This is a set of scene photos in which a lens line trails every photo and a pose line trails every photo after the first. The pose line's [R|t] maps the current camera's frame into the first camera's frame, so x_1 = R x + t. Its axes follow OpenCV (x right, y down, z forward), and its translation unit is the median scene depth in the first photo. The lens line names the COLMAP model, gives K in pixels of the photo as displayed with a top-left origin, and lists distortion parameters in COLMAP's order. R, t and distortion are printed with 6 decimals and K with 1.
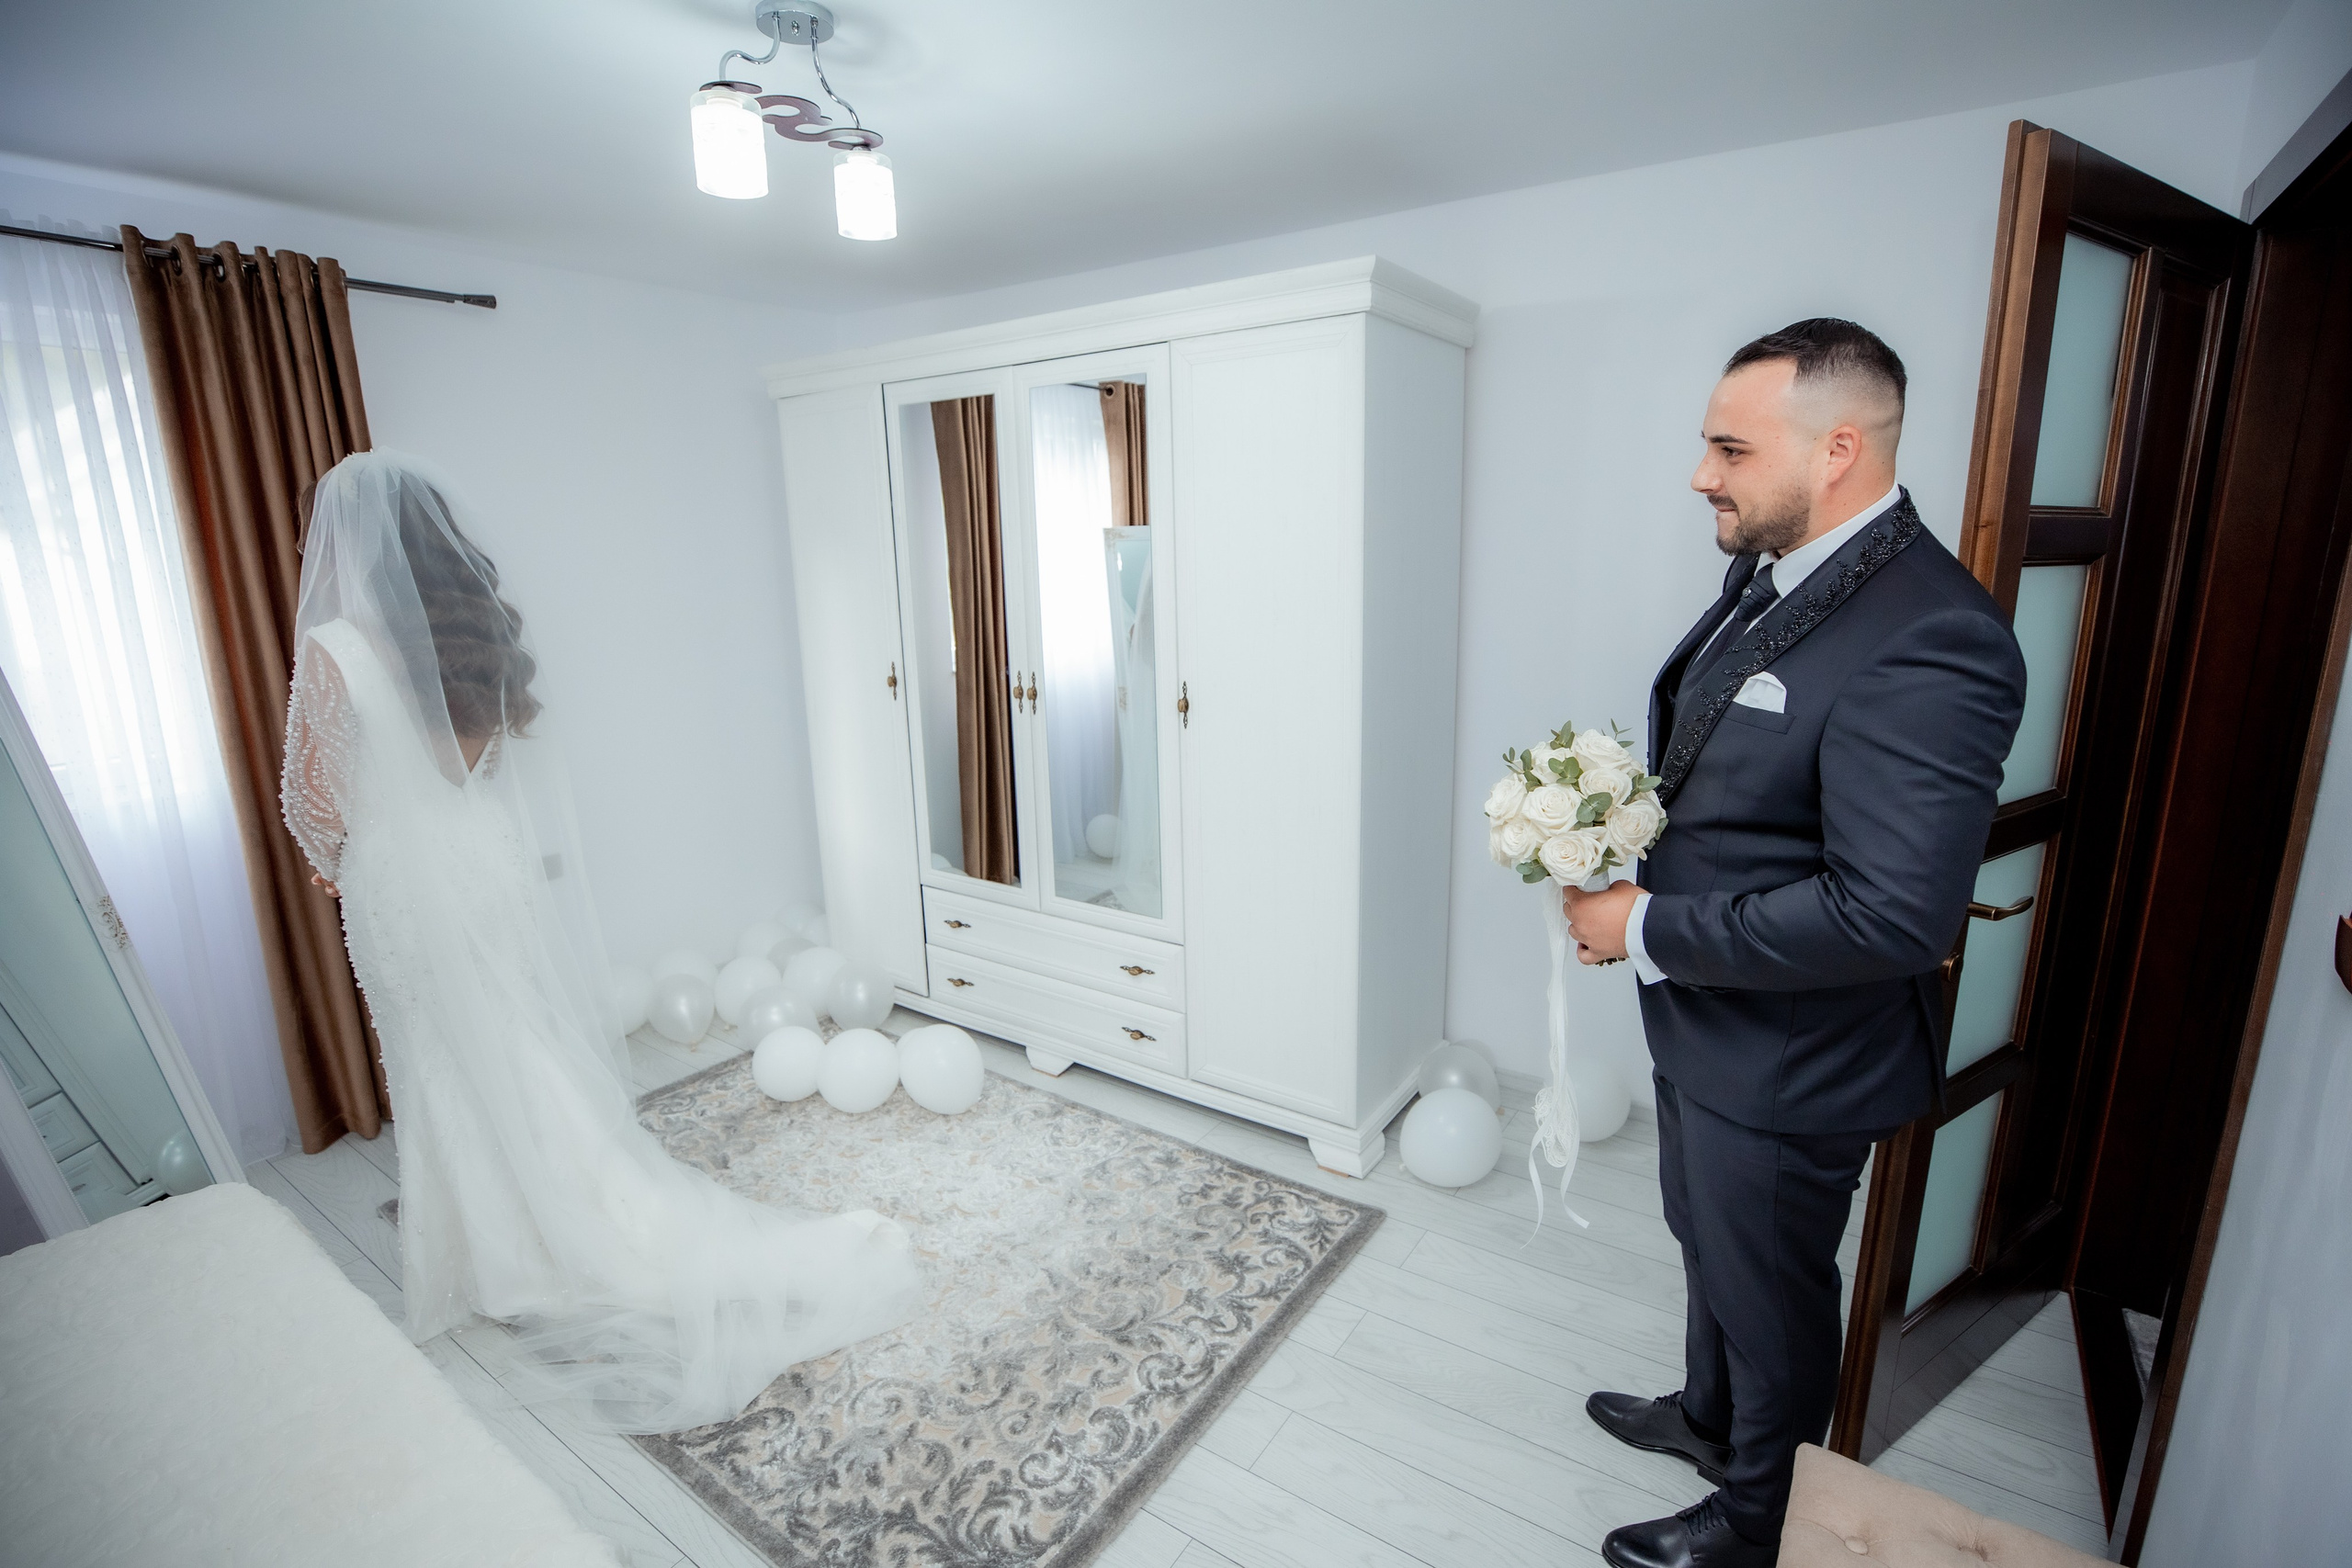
lens RADIAL K [[1081.5, 0, 1163.4], [0, 1081.5, 782.9], [0, 0, 1]] dist [-0.023731, 0.008479]
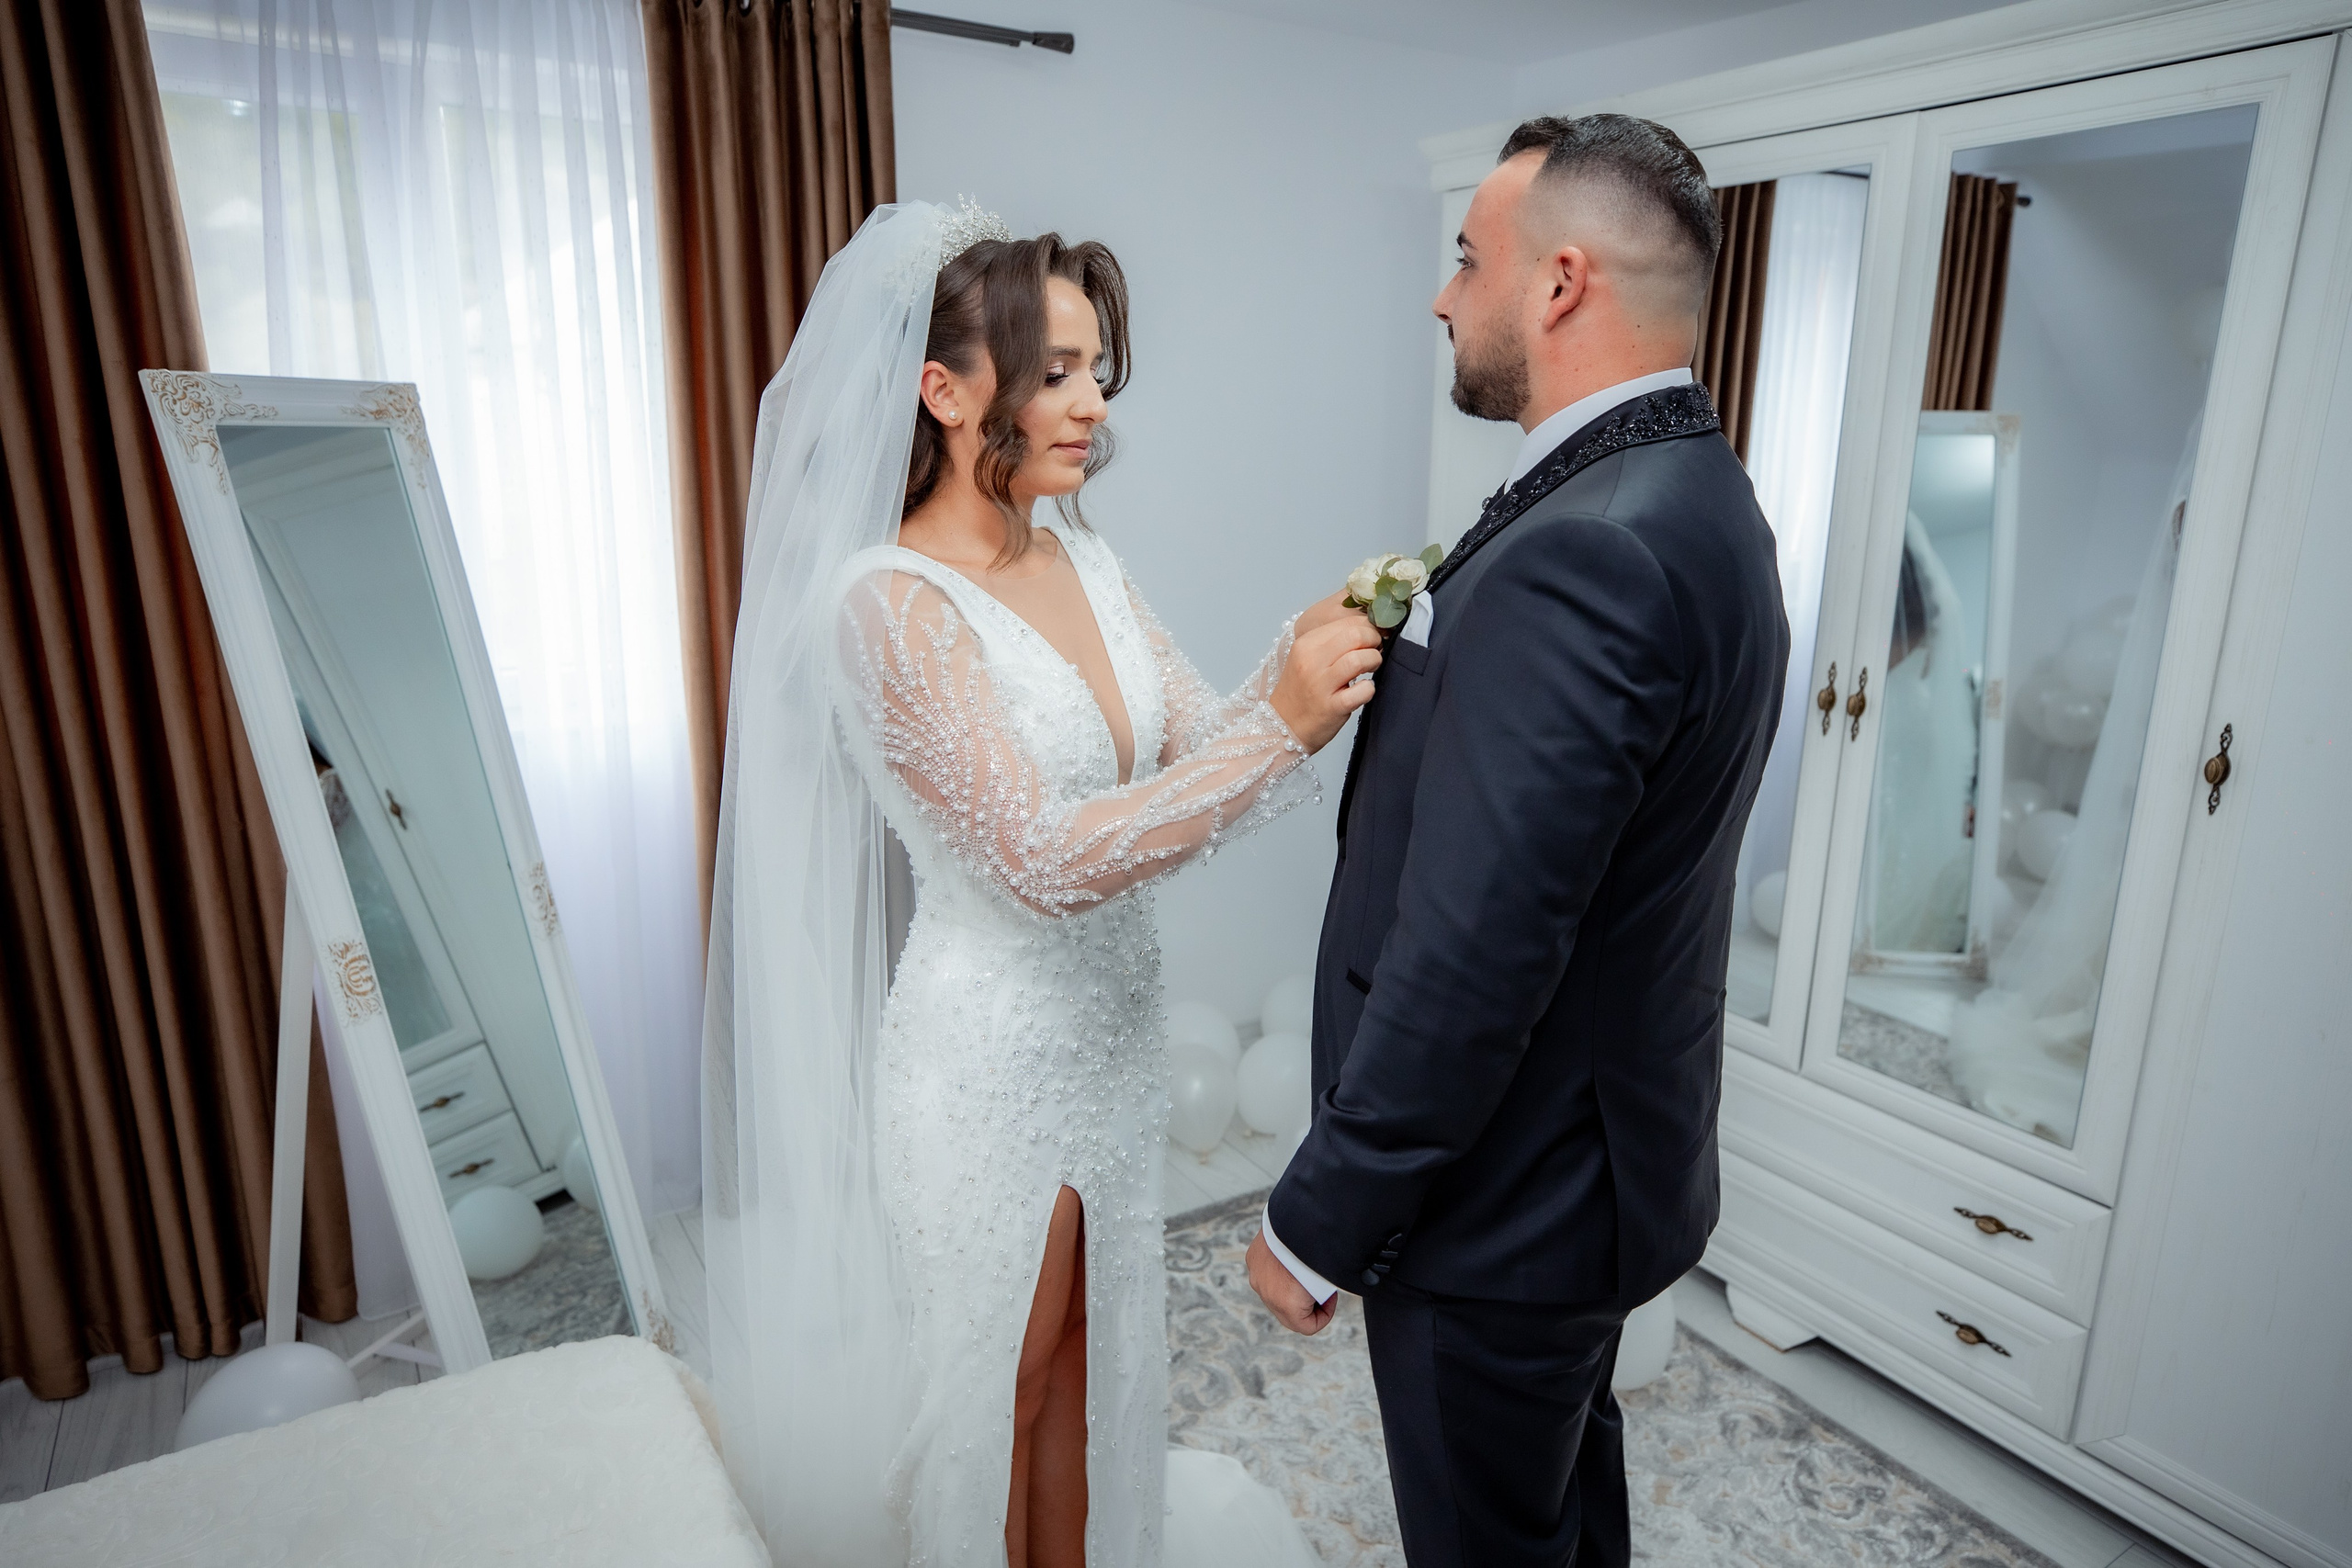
lens RADIAL K [[1439.1, 0, 1214.2], [0, 1439.1, 787.8], [0, 0, 1]] dist [0.006016, 0.008903]
pose [[0.929111, 0.127029, -0.347299, -0.185124], [-0.115849, 0.991859, 0.052861, -0.045091], [0.351186, -0.008879, 0.936264, 0.194155]]
